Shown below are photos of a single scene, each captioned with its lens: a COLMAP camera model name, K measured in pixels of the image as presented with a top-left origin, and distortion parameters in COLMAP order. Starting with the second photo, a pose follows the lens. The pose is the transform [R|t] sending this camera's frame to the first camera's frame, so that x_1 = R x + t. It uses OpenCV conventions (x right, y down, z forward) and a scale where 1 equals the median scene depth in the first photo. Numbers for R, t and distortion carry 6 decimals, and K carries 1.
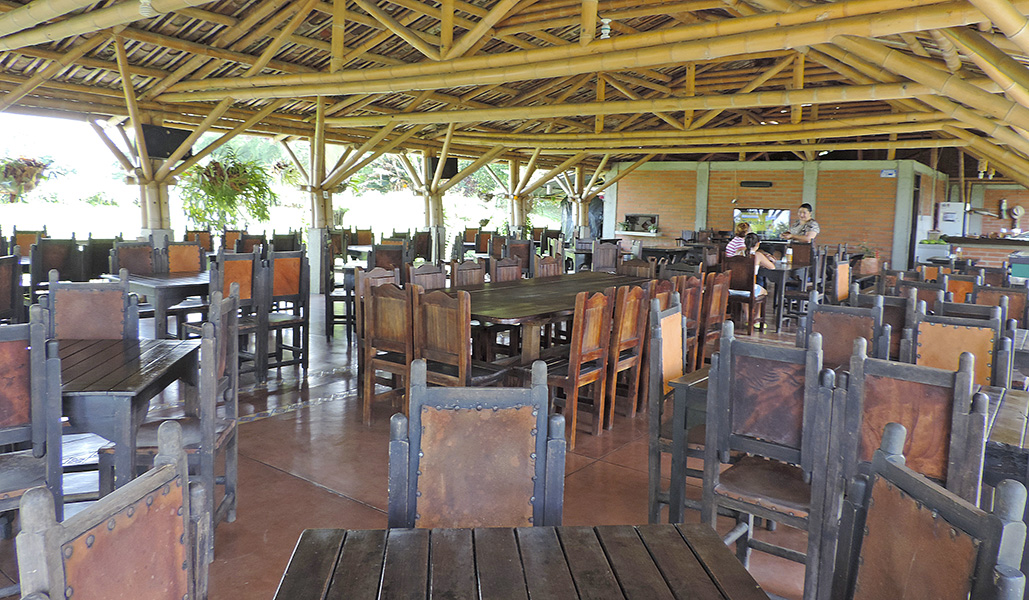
lens RADIAL K [[757.0, 0, 515.4], [0, 757.0, 275.6], [0, 0, 1]] dist [-0.001032, 0.000879]
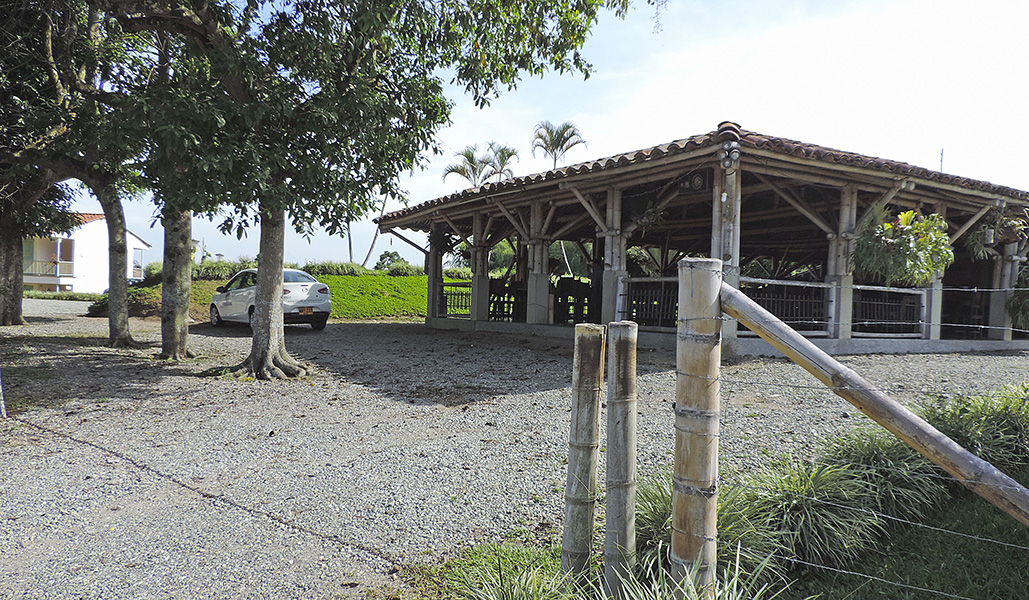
lens RADIAL K [[757.0, 0, 515.4], [0, 757.0, 275.6], [0, 0, 1]] dist [-0.001032, 0.000879]
pose [[0.907896, -0.018067, -0.418805, 0.101798], [-0.036972, 0.991726, -0.122931, 0.073869], [0.417561, 0.127093, 0.899717, -0.456404]]
